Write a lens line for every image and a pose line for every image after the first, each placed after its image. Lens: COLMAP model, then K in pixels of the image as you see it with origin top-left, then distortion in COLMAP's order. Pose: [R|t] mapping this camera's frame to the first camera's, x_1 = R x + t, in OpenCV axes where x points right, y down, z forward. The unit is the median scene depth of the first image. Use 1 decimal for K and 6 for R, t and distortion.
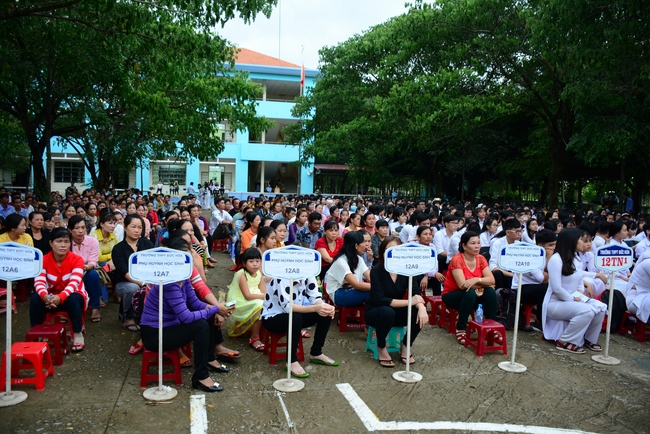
lens RADIAL K [[499.4, 0, 327.0], [0, 499.4, 213.7], [0, 0, 1]] dist [-0.143054, 0.074066]
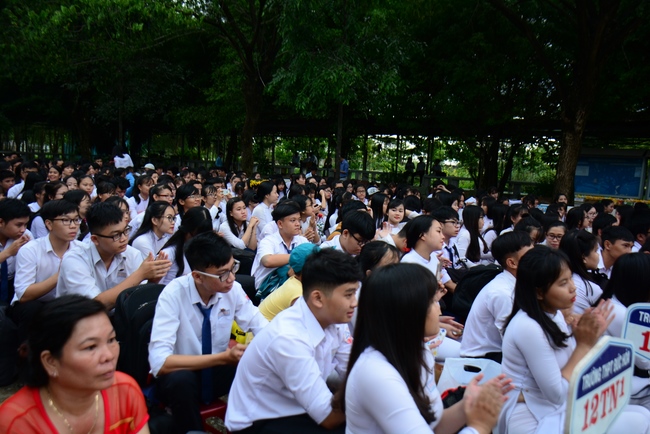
lens RADIAL K [[606.6, 0, 327.8], [0, 606.6, 216.7], [0, 0, 1]] dist [-0.004064, 0.000000]
pose [[0.832442, -0.040421, 0.552636, 0.062310], [0.003024, 0.997652, 0.068415, -0.007105], [-0.554104, -0.055280, 0.830610, 0.184516]]
